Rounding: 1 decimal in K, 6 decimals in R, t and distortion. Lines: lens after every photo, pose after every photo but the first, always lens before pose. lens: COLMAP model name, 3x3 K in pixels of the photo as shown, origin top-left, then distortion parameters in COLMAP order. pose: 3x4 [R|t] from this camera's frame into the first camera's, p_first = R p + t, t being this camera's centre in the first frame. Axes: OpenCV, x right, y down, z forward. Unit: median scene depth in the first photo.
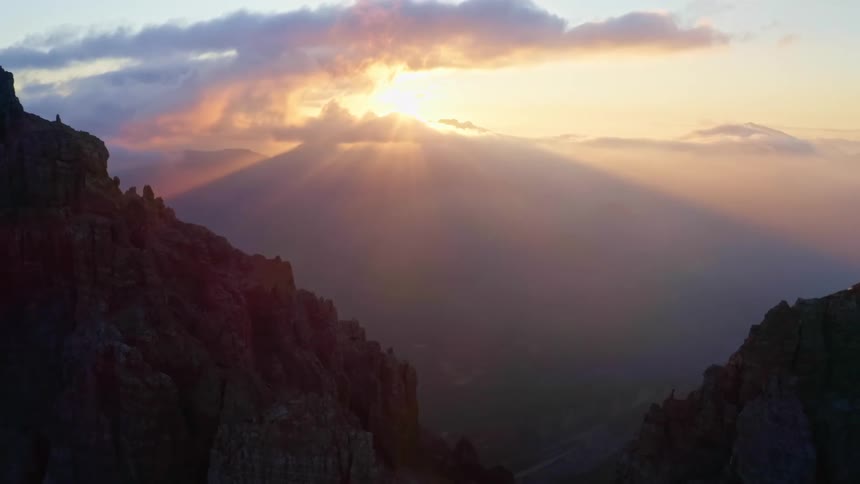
lens RADIAL K [[708.2, 0, 440.8], [0, 708.2, 243.1], [0, 0, 1]] dist [-0.171488, 0.013703]
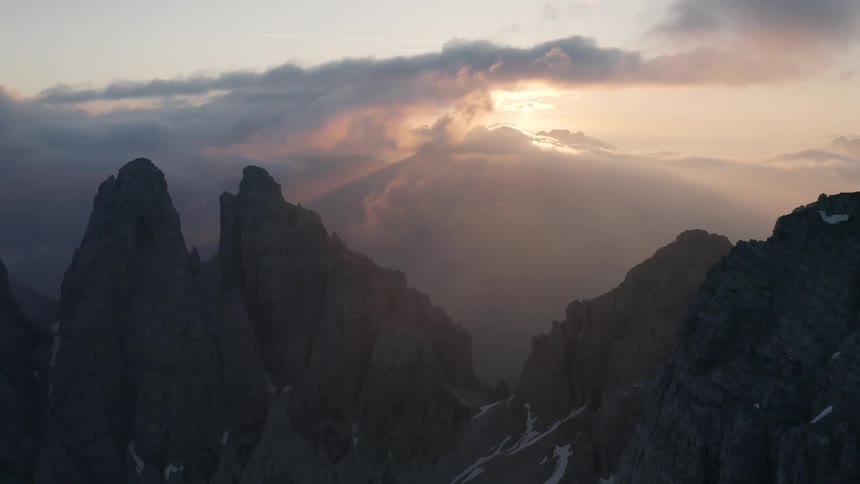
lens RADIAL K [[708.2, 0, 440.8], [0, 708.2, 243.1], [0, 0, 1]] dist [-0.171488, 0.013703]
pose [[0.986660, 0.034449, -0.159110, 0.254593], [-0.034688, 0.999397, 0.001278, -0.081767], [0.159058, 0.004259, 0.987260, -1.216347]]
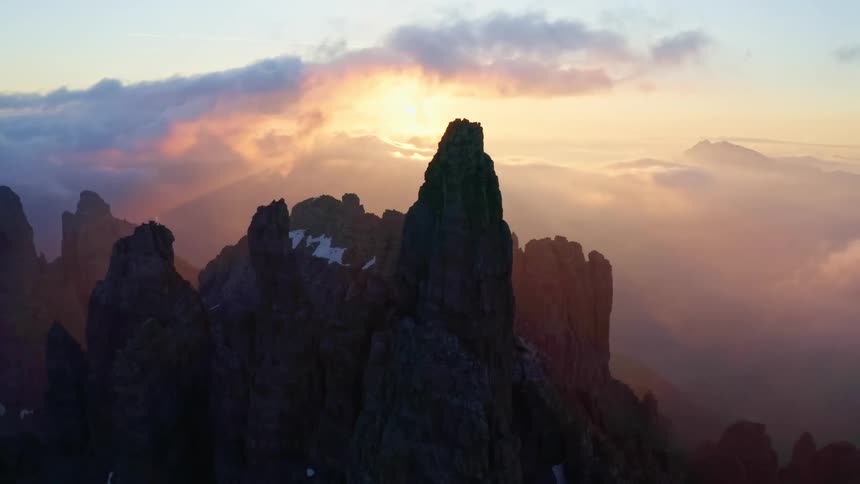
lens RADIAL K [[708.2, 0, 440.8], [0, 708.2, 243.1], [0, 0, 1]] dist [-0.171488, 0.013703]
pose [[0.999804, 0.019800, 0.000675, 0.788918], [-0.019795, 0.999782, -0.006624, -0.094794], [-0.000806, 0.006609, 0.999978, -1.951058]]
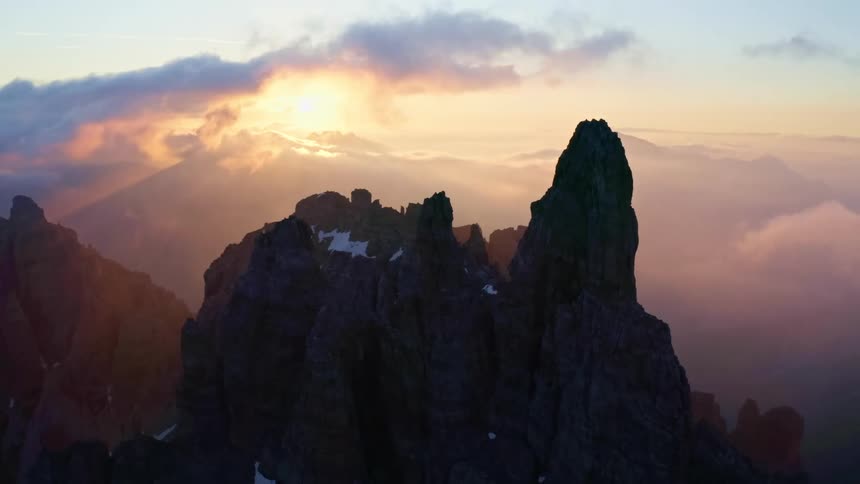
lens RADIAL K [[708.2, 0, 440.8], [0, 708.2, 243.1], [0, 0, 1]] dist [-0.171488, 0.013703]
pose [[0.989579, -0.014112, 0.143295, 0.596852], [0.014248, 0.999898, 0.000077, -0.087113], [-0.143282, 0.001965, 0.989680, -1.998290]]
